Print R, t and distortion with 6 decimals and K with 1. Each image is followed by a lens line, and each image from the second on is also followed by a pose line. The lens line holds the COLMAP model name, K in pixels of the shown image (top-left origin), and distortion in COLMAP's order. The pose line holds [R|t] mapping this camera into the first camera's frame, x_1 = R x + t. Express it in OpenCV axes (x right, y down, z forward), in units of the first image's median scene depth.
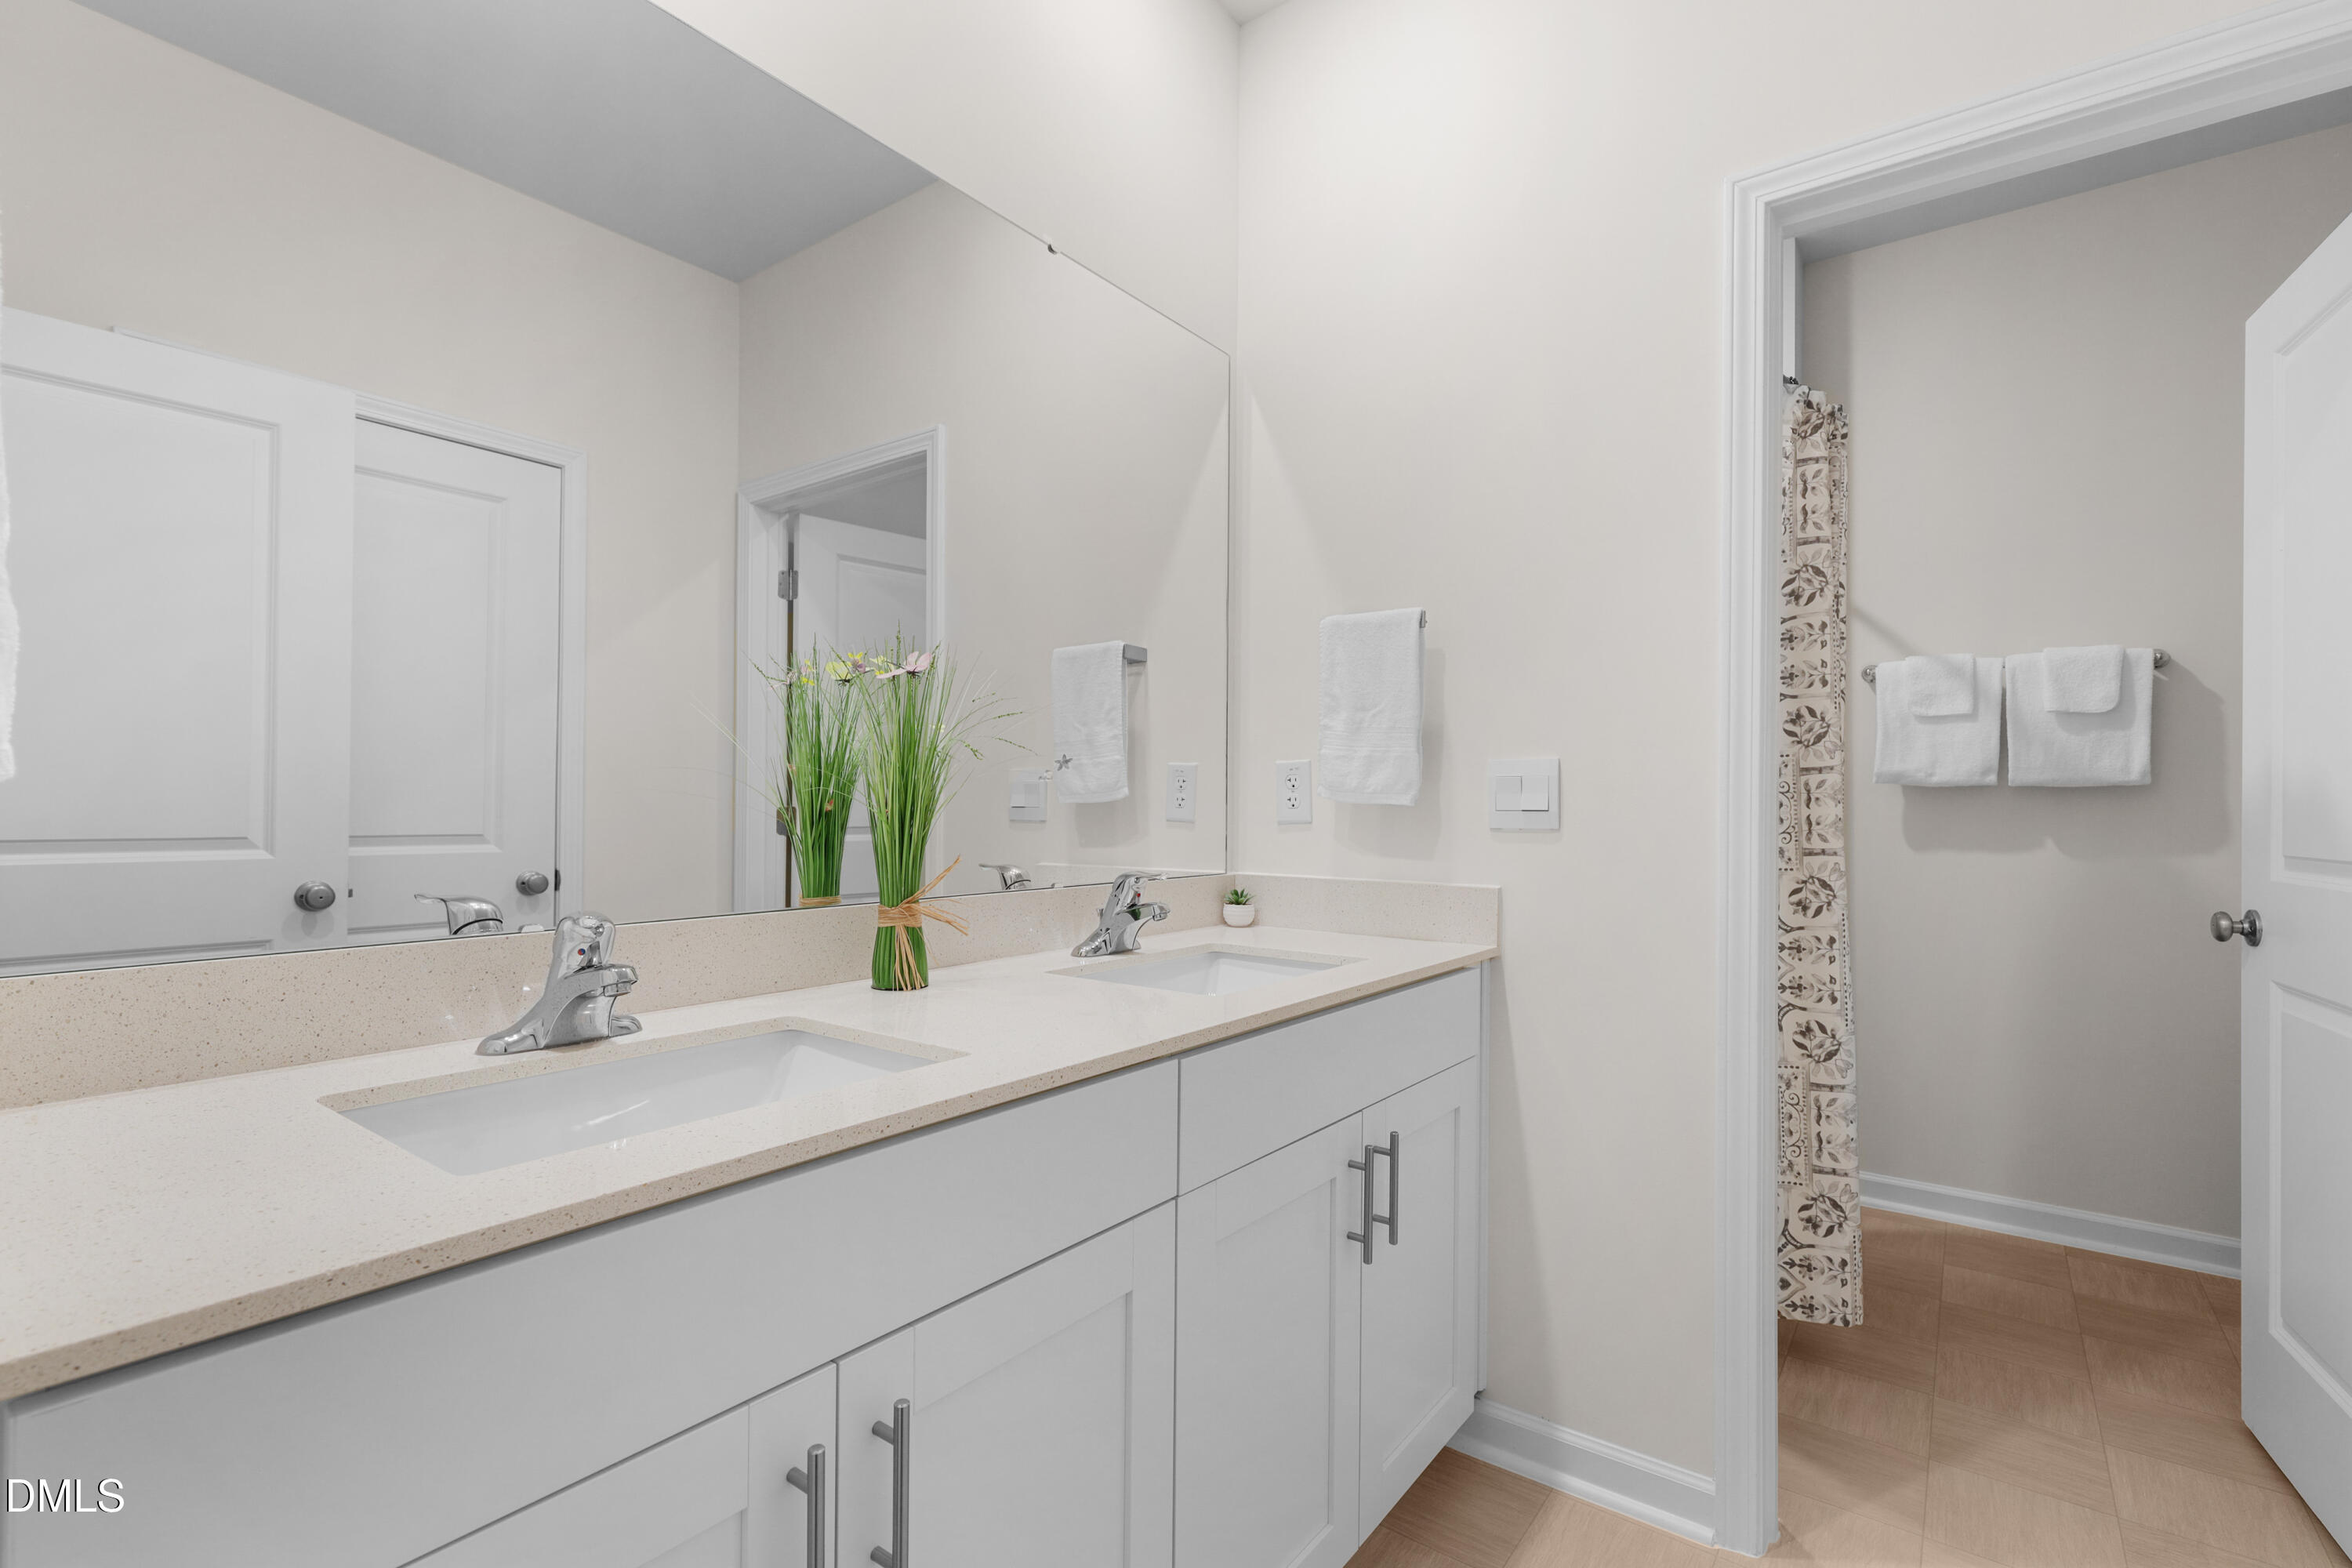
lens RADIAL K [[1066.6, 0, 1186.7], [0, 1066.6, 807.3], [0, 0, 1]] dist [0.003661, -0.000280]
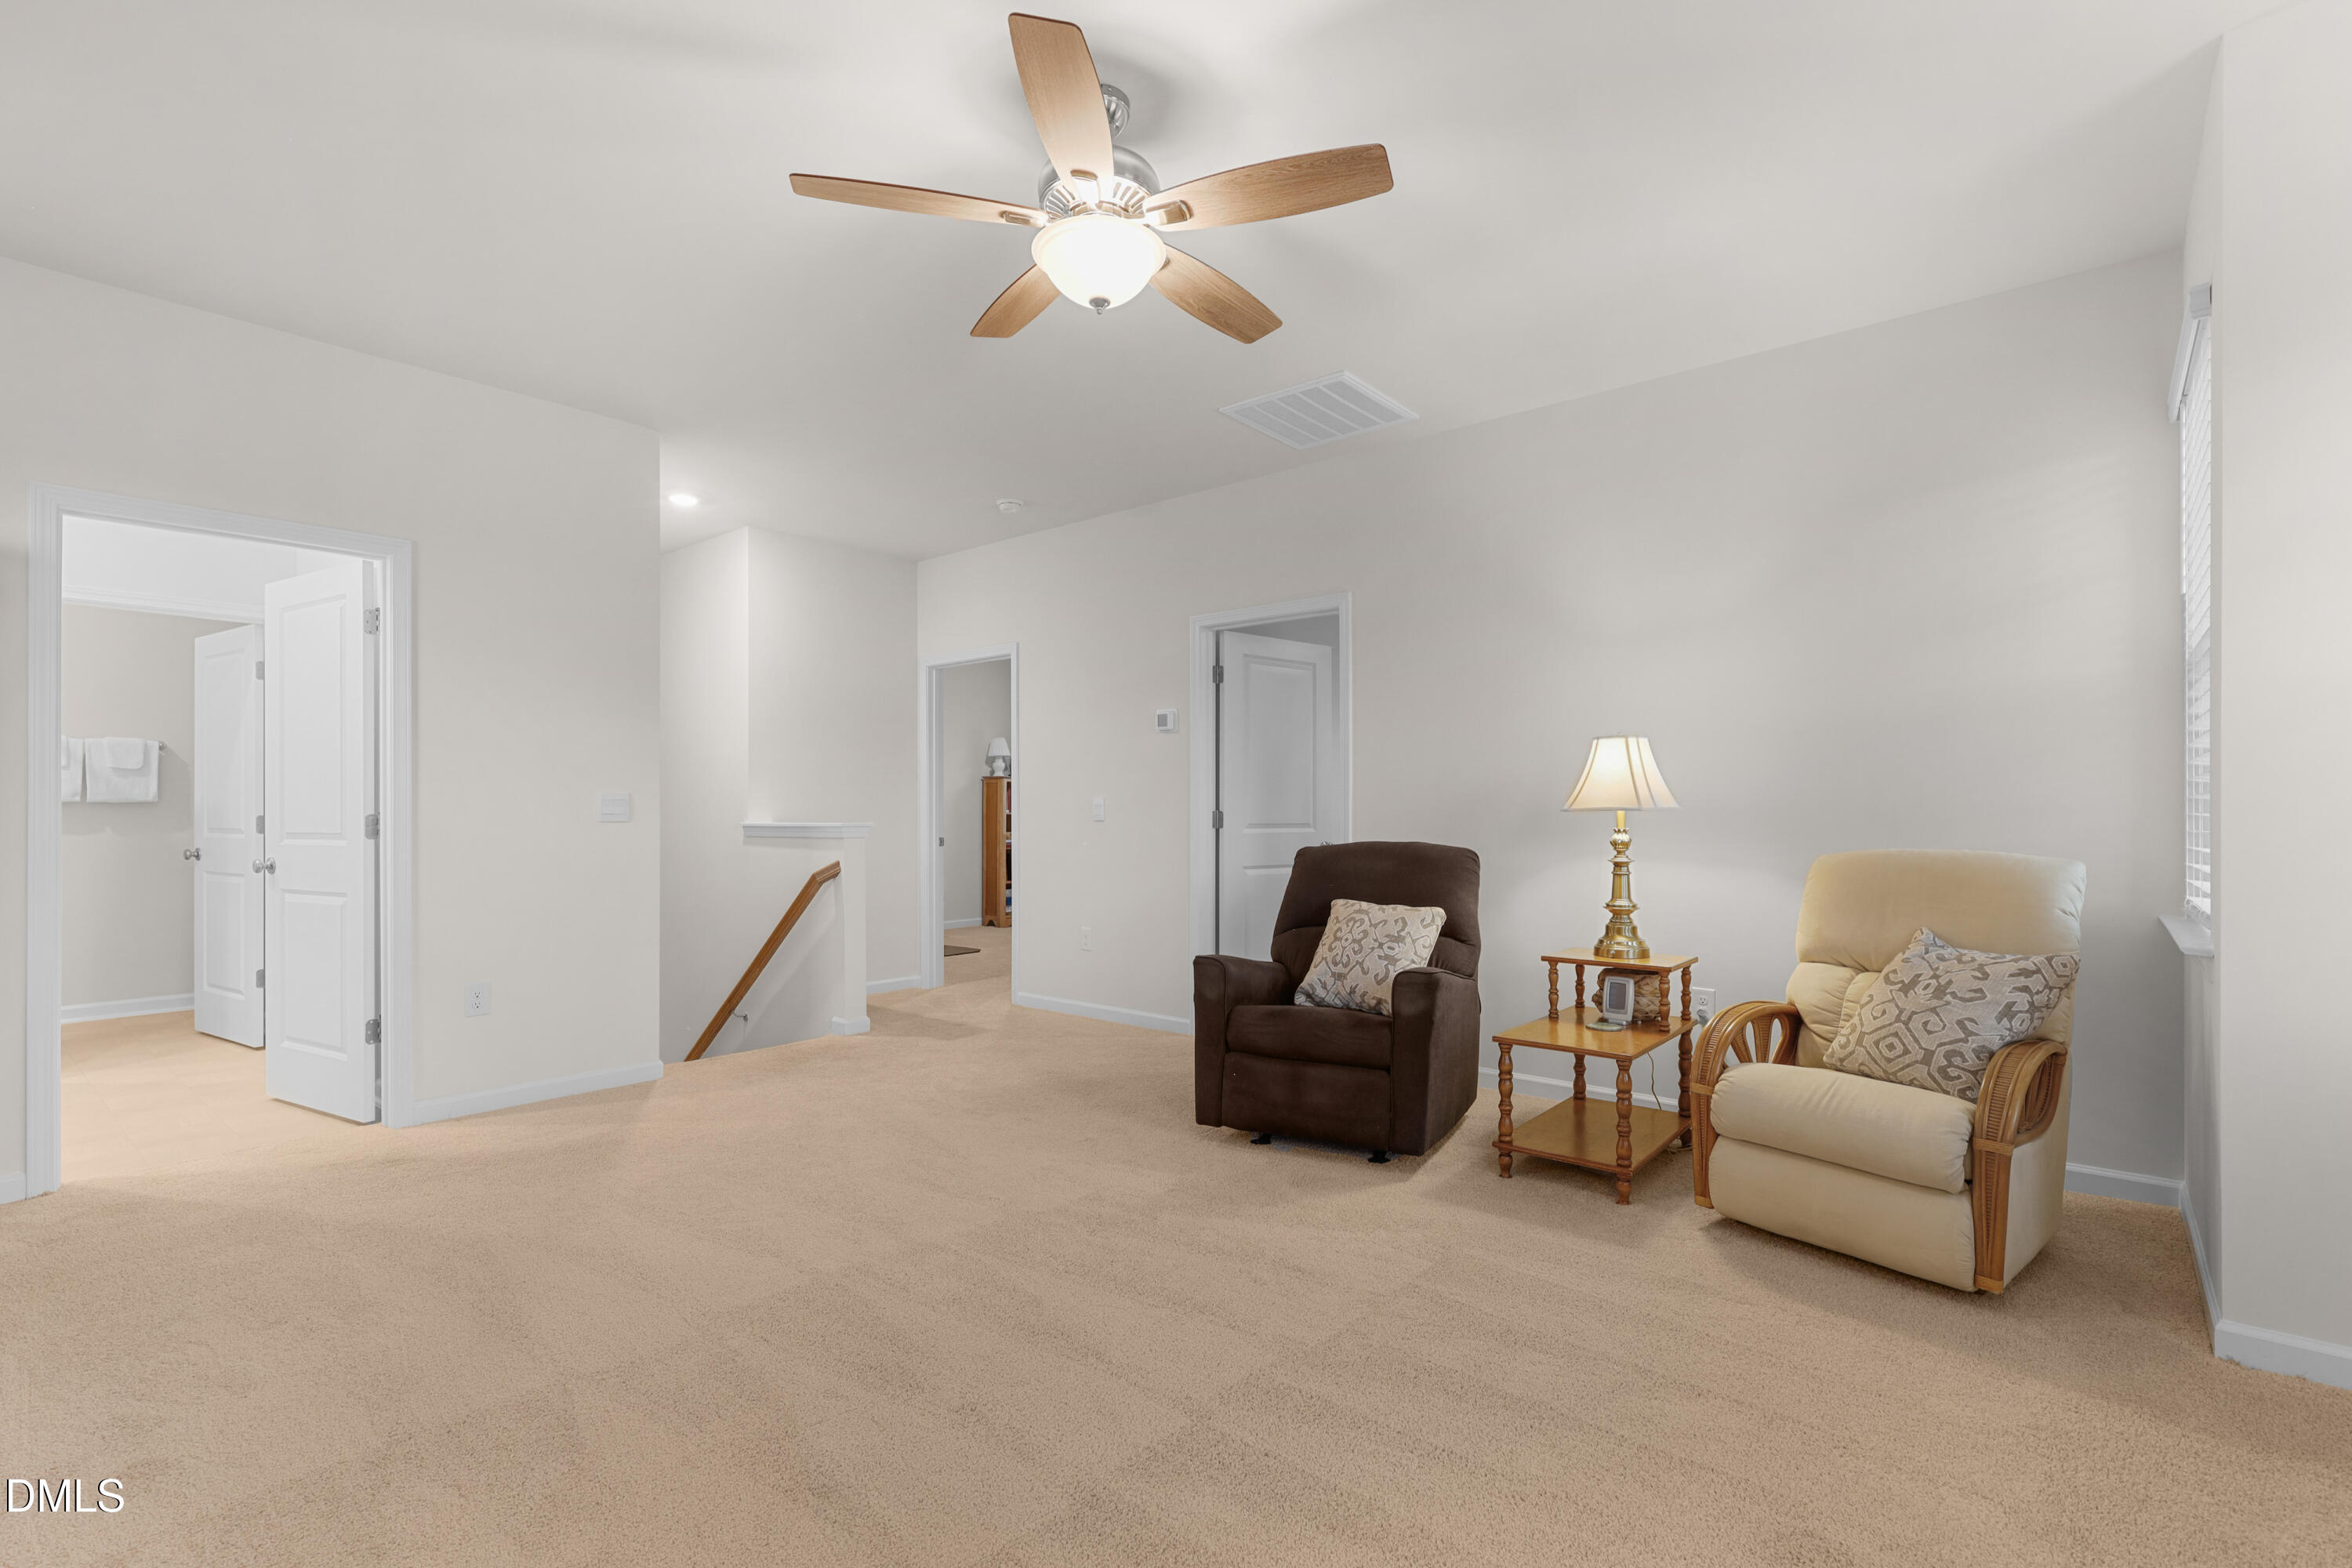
lens RADIAL K [[1066.6, 0, 1186.7], [0, 1066.6, 807.3], [0, 0, 1]] dist [0.003661, -0.000280]
pose [[0.061011, -0.000744, 0.998137, -1.202206], [0.006616, 0.999978, 0.000341, 0.003228], [-0.998115, 0.006583, 0.061014, -1.284780]]
